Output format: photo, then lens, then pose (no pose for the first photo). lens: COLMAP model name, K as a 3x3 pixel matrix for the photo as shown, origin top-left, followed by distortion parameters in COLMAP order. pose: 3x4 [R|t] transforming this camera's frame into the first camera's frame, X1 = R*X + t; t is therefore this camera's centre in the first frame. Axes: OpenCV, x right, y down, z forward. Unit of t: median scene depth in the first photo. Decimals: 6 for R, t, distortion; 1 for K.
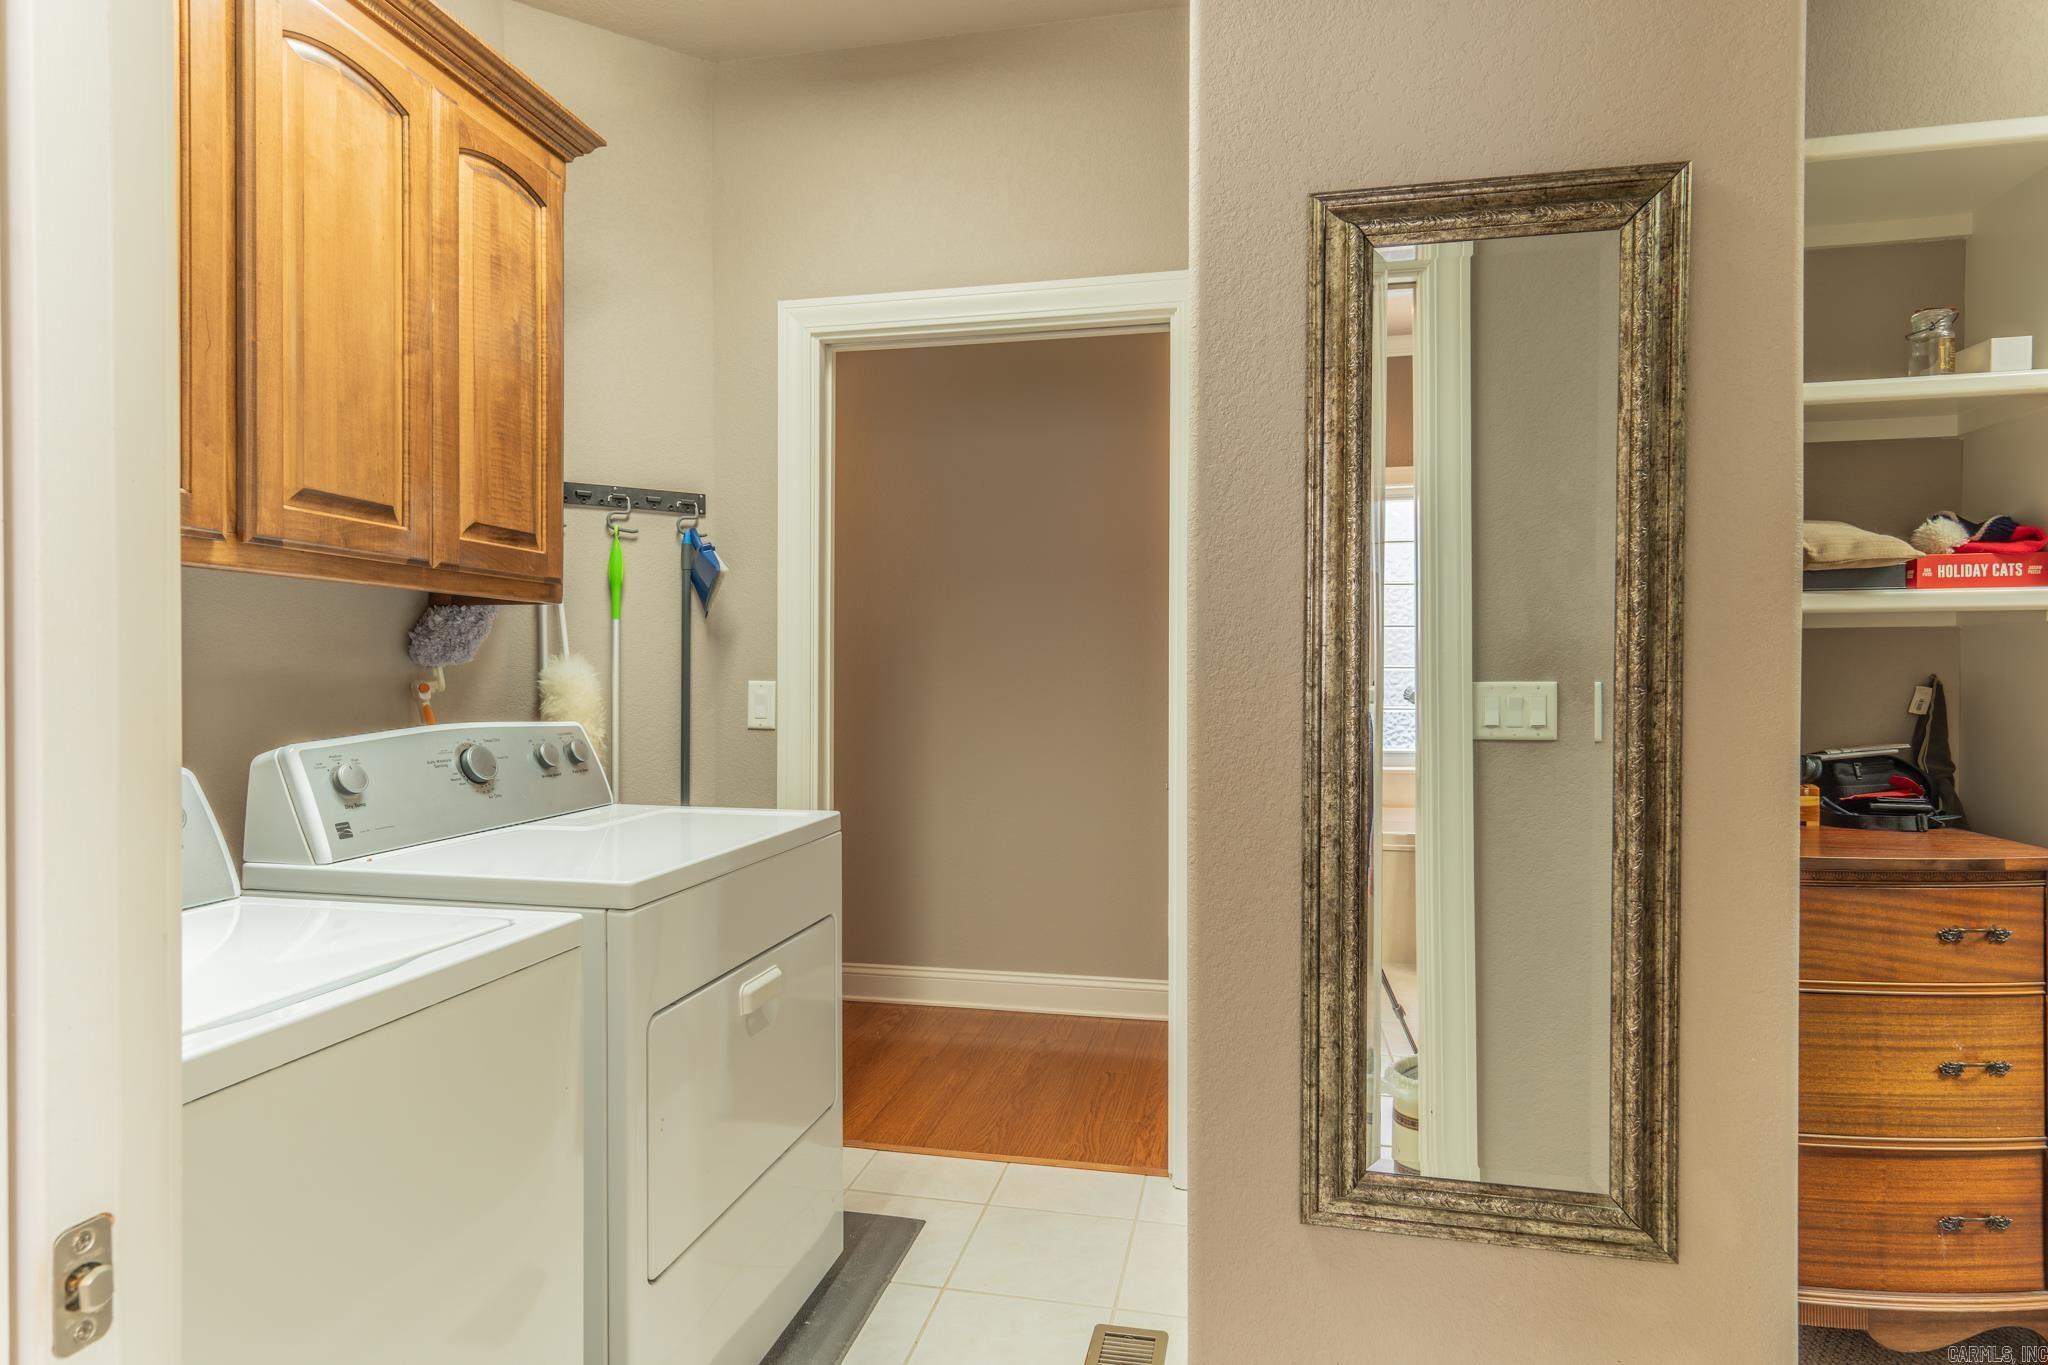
lens RADIAL K [[1095.4, 0, 1028.3], [0, 1095.4, 681.7], [0, 0, 1]] dist [0.004460, 0.004093]
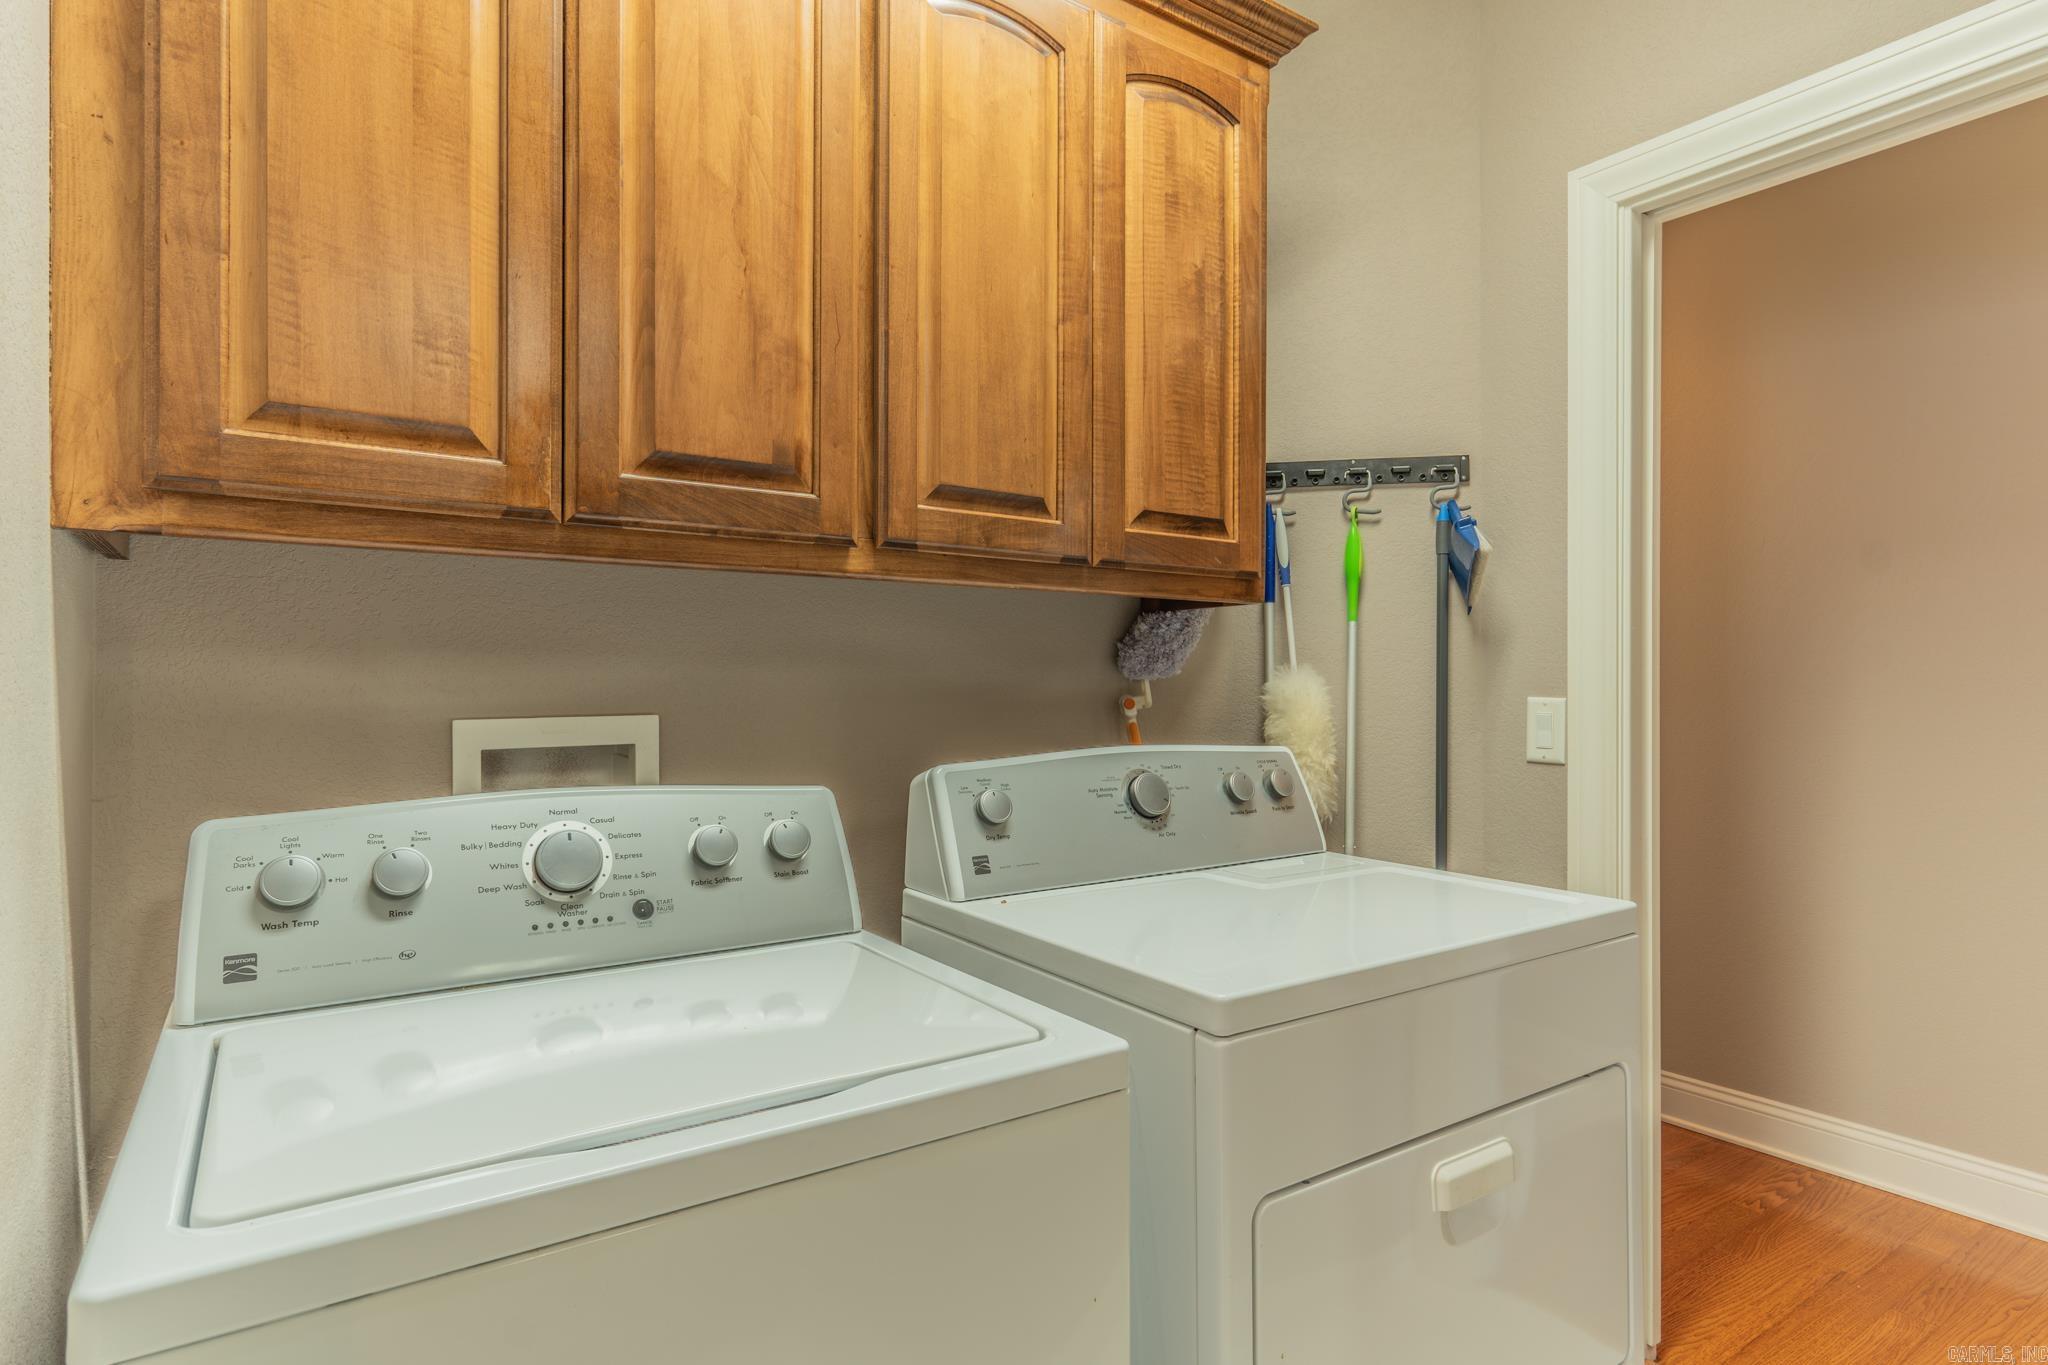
lens RADIAL K [[1095.4, 0, 1032.8], [0, 1095.4, 679.7], [0, 0, 1]] dist [0.004460, 0.004093]
pose [[0.728535, -0.004585, -0.684993, 0.012448], [-0.004455, 0.999925, -0.011431, -0.003762], [0.684994, 0.011380, 0.728460, 0.314716]]
